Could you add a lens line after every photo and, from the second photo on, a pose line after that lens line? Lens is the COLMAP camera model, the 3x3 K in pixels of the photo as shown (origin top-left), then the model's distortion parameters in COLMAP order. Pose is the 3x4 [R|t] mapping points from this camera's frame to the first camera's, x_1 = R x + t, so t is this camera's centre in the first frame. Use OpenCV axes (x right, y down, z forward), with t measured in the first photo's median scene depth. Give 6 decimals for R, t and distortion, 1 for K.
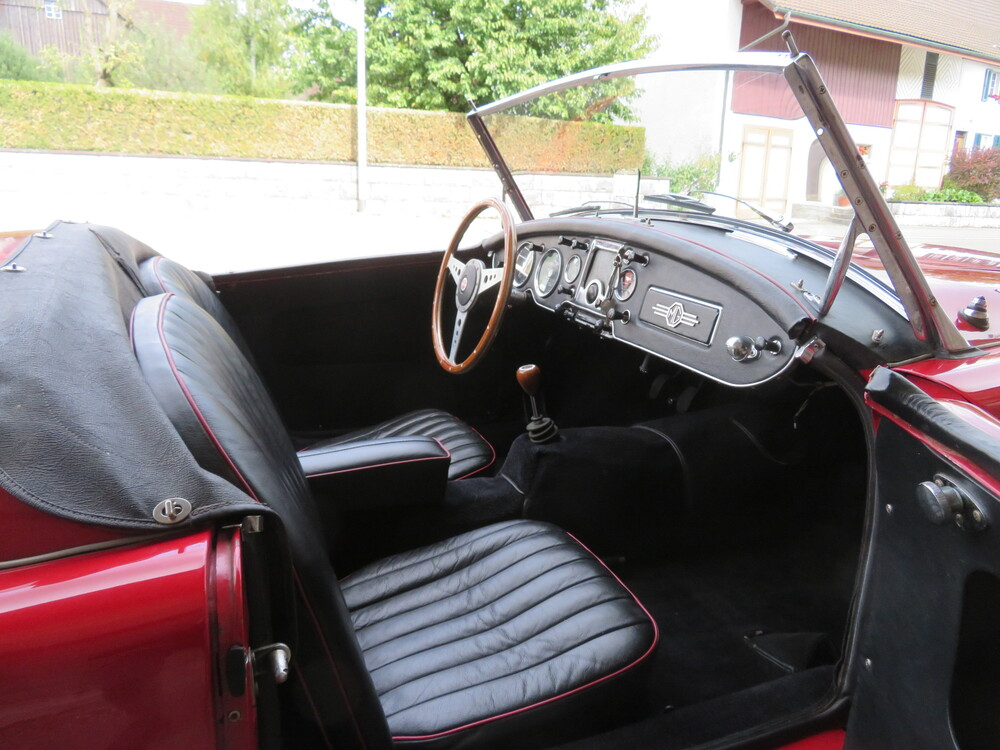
lens RADIAL K [[711.1, 0, 498.0], [0, 711.1, 372.8], [0, 0, 1]] dist [-0.012747, 0.007429]
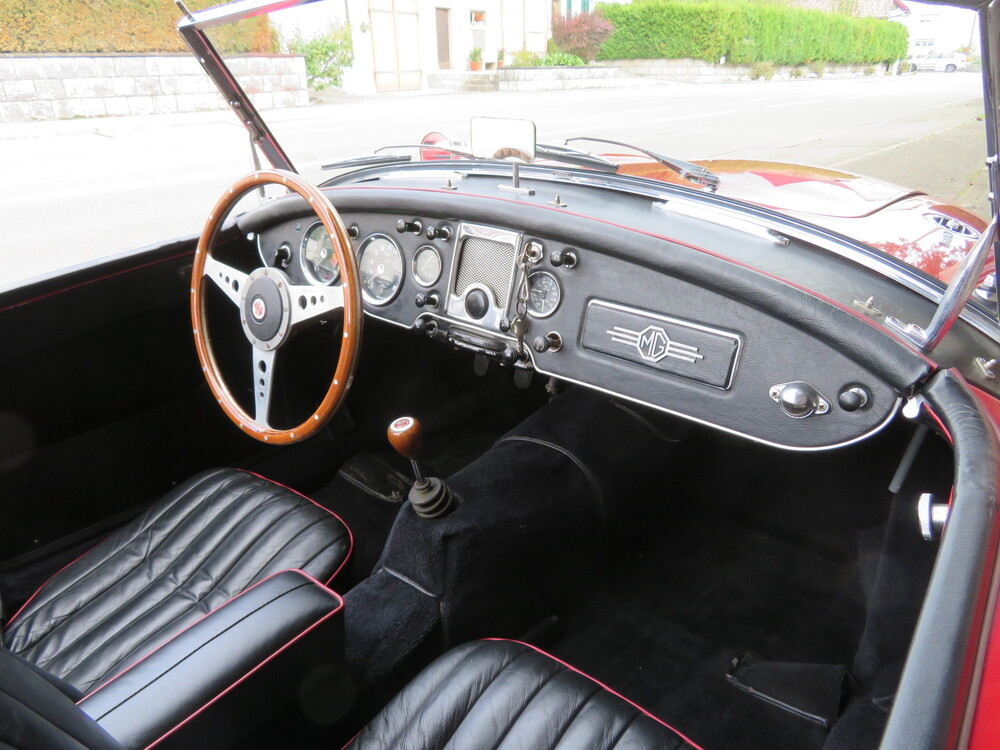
lens RADIAL K [[711.1, 0, 502.6], [0, 711.1, 373.6], [0, 0, 1]] dist [-0.012747, 0.007429]
pose [[0.877904, -0.230518, 0.419698, -0.142656], [0.160697, 0.967497, 0.195256, -0.163783], [-0.451067, -0.103972, 0.886413, 0.330627]]
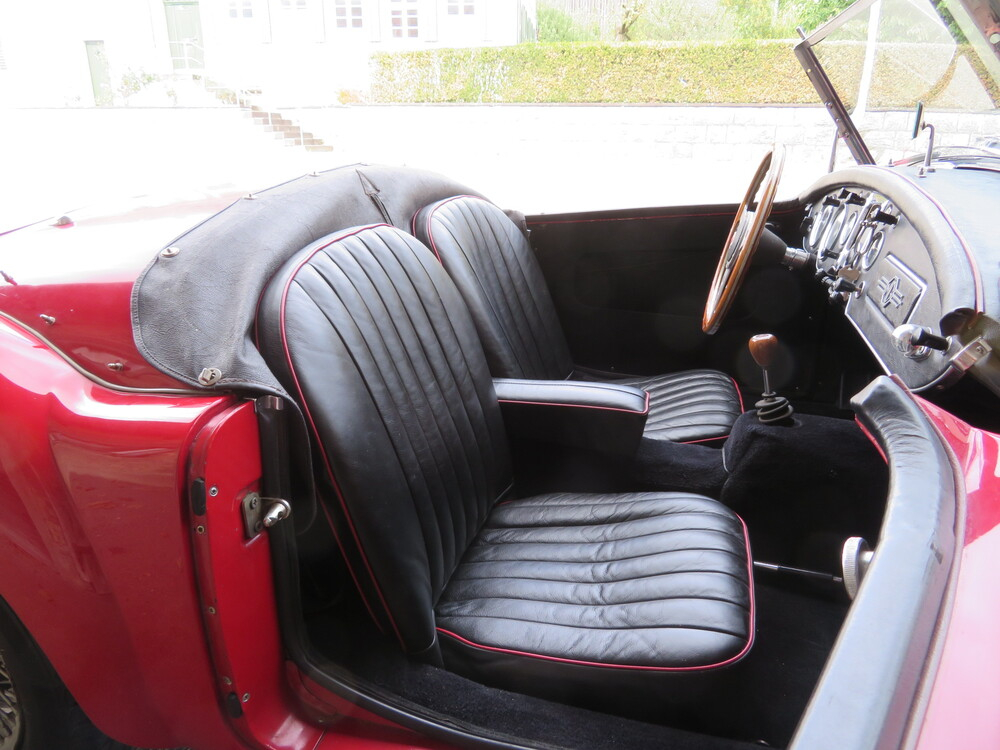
lens RADIAL K [[711.1, 0, 501.8], [0, 711.1, 377.4], [0, 0, 1]] dist [-0.012747, 0.007429]
pose [[0.792806, 0.183044, -0.581338, 0.289887], [-0.139120, 0.983004, 0.119789, -0.017179], [0.593384, -0.014094, 0.804796, 0.086986]]
